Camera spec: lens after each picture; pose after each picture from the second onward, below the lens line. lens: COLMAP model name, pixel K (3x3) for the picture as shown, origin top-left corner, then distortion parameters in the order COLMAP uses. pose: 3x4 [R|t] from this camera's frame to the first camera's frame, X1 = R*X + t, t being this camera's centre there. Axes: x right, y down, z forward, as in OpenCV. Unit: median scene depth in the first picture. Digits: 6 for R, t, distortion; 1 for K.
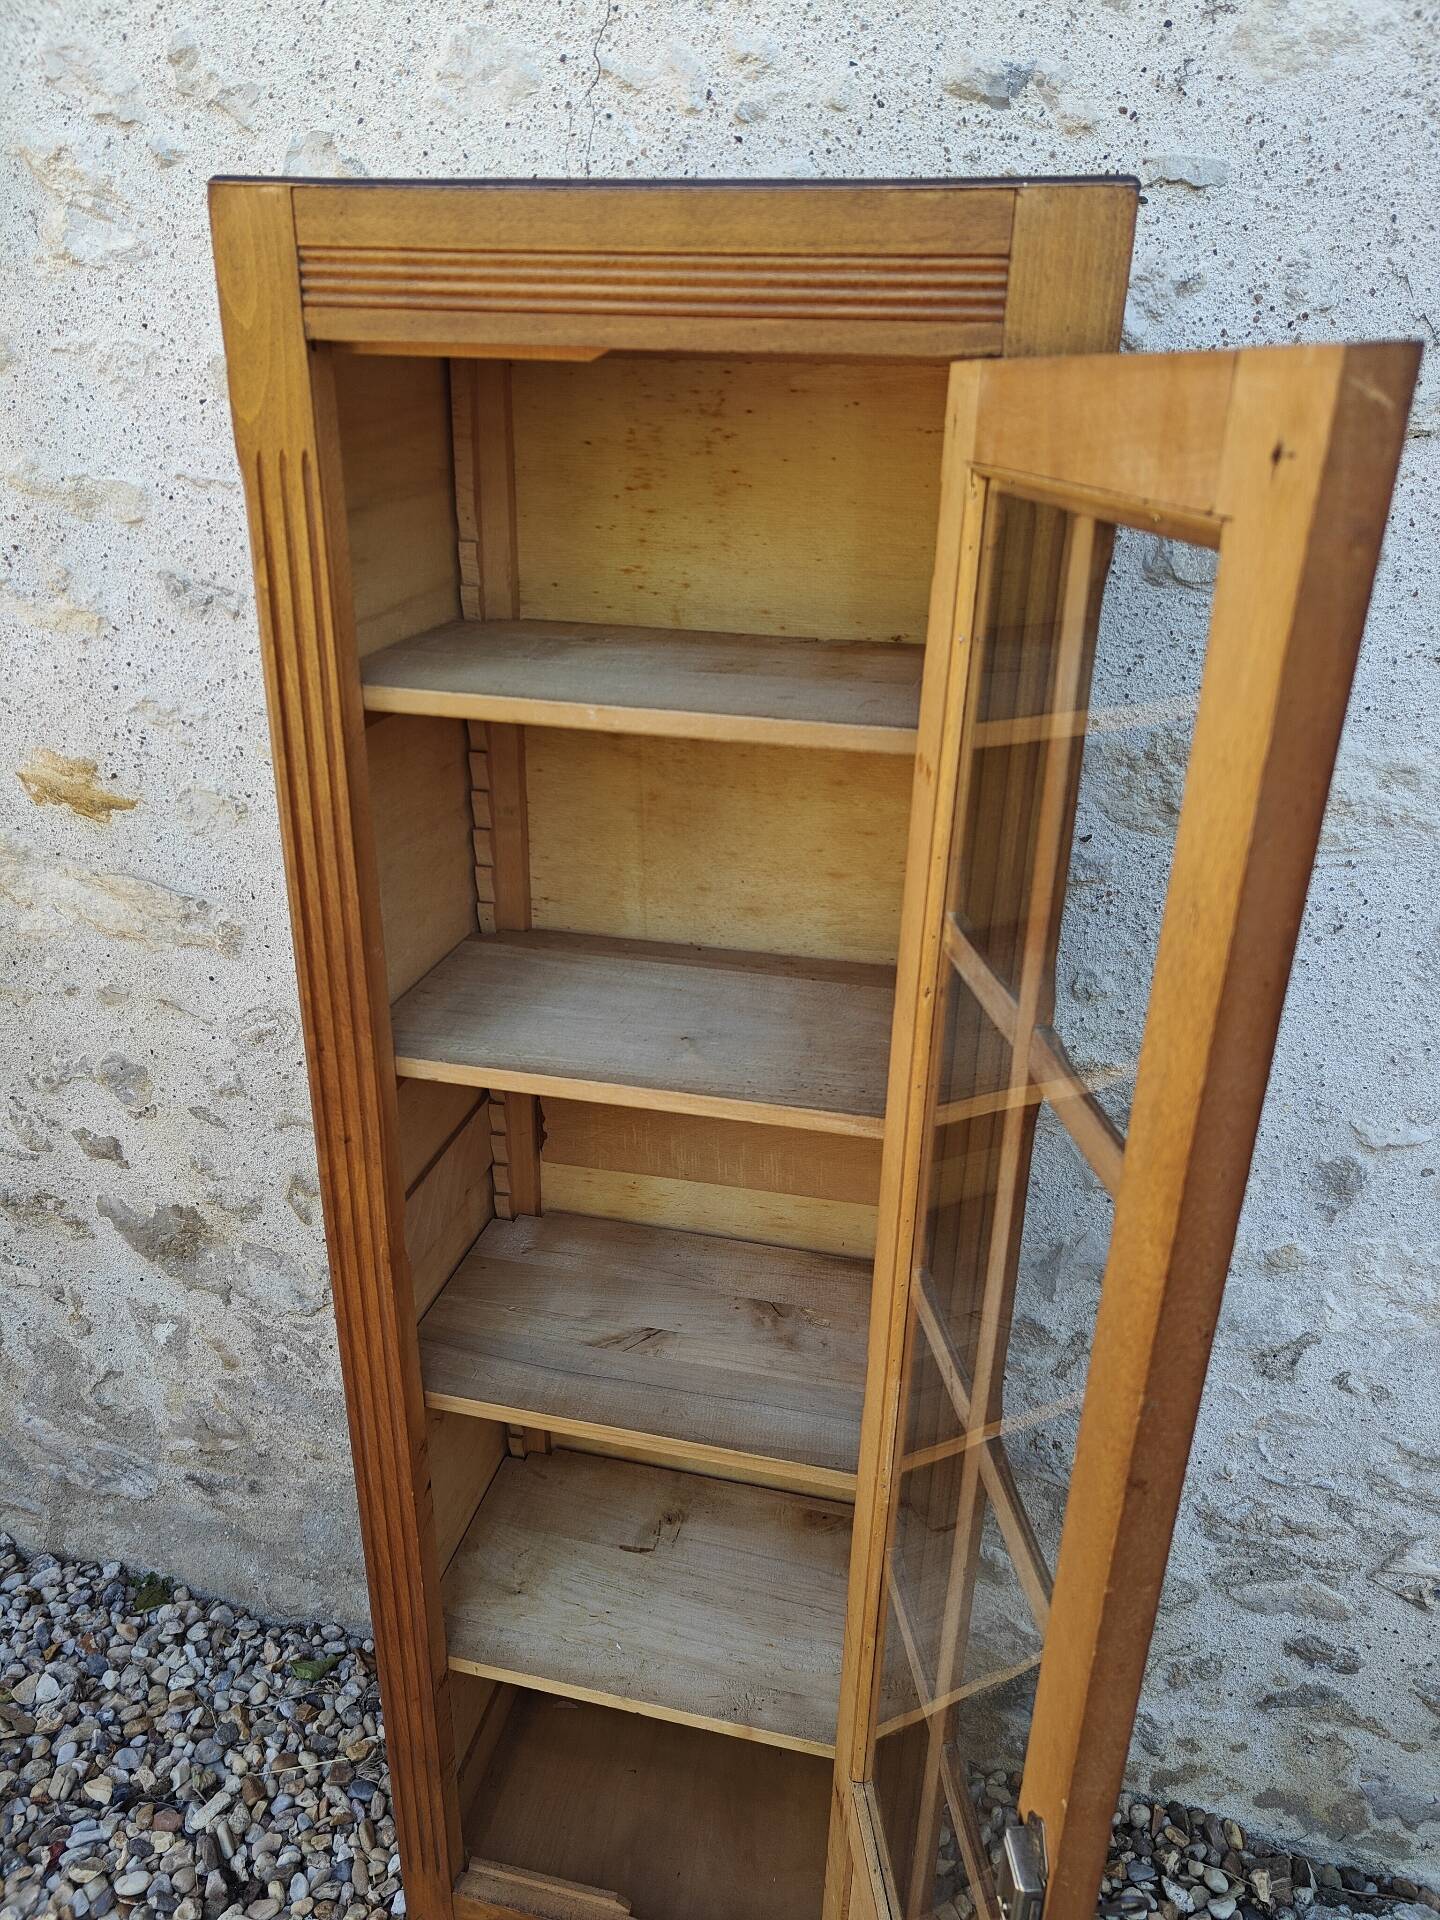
lens RADIAL K [[1341.9, 0, 722.3], [0, 1341.9, 965.7], [0, 0, 1]] dist [0.011993, -0.005660]
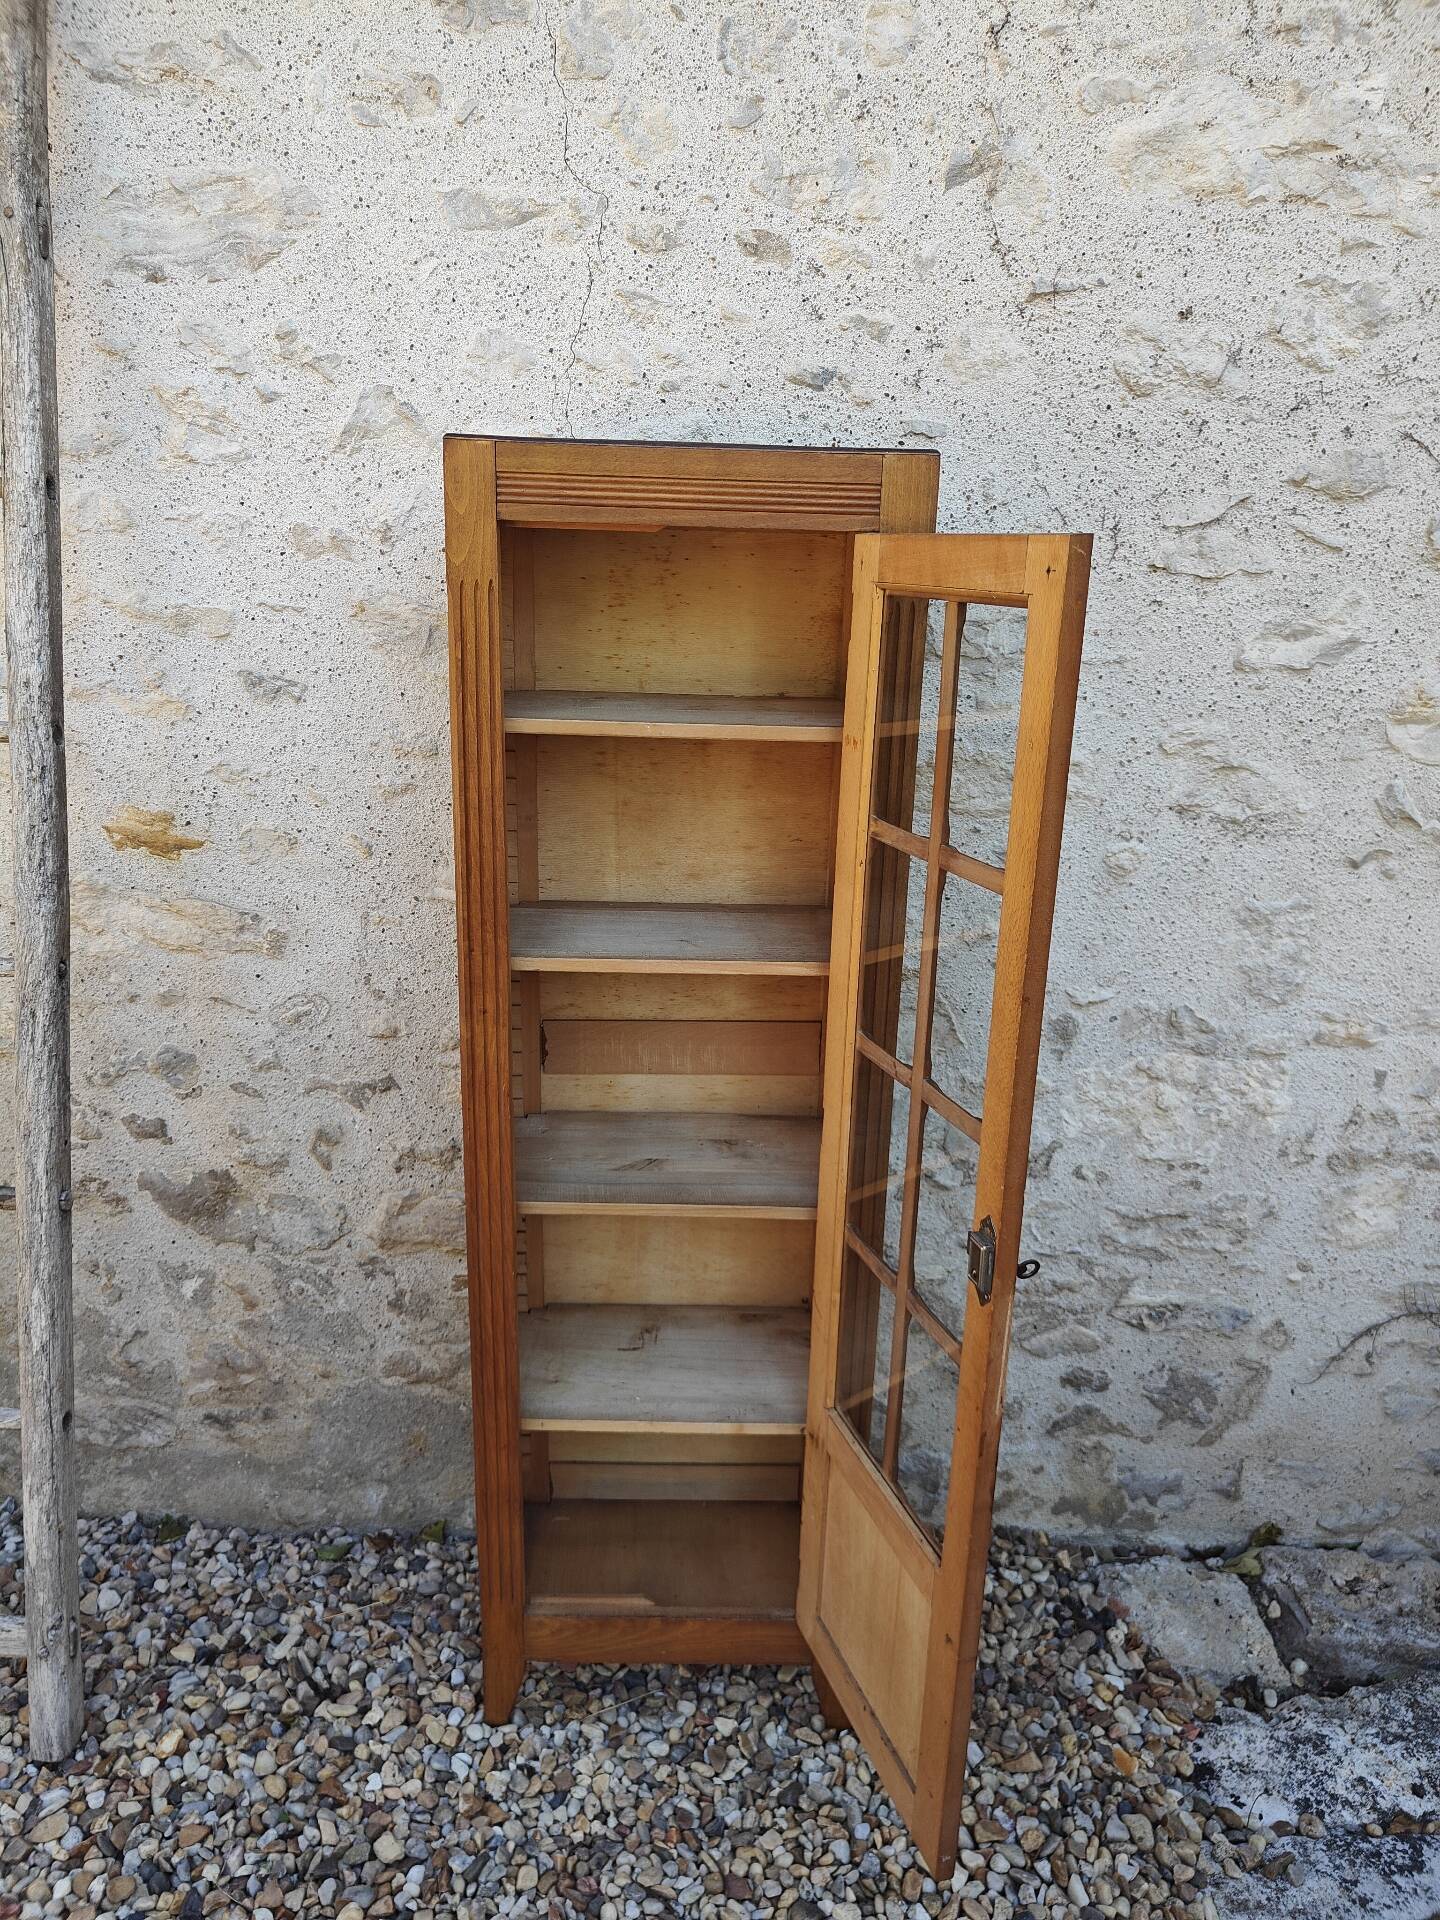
lens RADIAL K [[1358.0, 0, 719.1], [0, 1358.0, 964.5], [0, 0, 1]] dist [0.001333, 0.003549]
pose [[0.971031, -0.068887, 0.228808, -0.246078], [0.091867, 0.991573, -0.091339, 0.161714], [-0.220588, 0.109713, 0.969177, -0.389082]]
